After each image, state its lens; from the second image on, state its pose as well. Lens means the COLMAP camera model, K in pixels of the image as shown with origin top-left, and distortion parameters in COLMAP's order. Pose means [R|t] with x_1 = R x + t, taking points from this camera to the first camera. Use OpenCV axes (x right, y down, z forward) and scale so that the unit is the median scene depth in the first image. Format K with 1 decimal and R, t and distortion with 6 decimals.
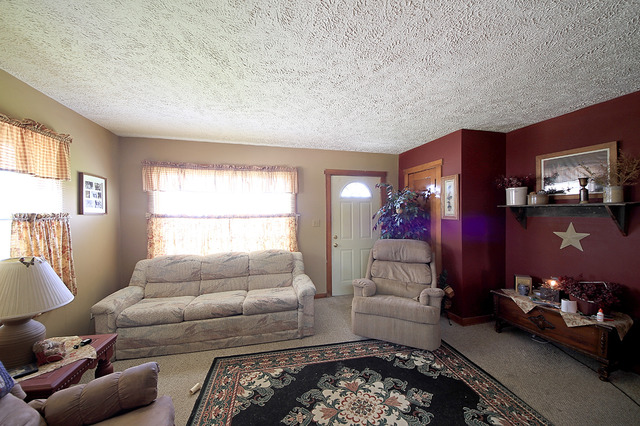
lens RADIAL K [[238.6, 0, 321.5], [0, 238.6, 214.4], [0, 0, 1]] dist [-0.000685, -0.000150]
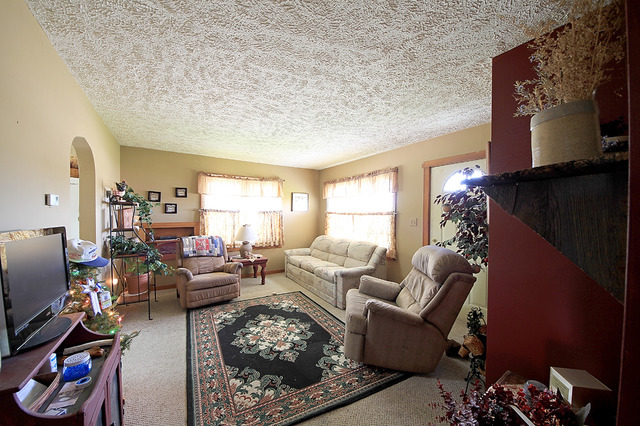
lens RADIAL K [[238.6, 0, 318.7], [0, 238.6, 211.7], [0, 0, 1]] dist [-0.000685, -0.000150]
pose [[0.290143, 0.000092, -0.956983, 1.194888], [-0.014731, 0.999882, -0.004371, 0.009863], [0.956870, 0.015365, 0.290110, 0.556828]]
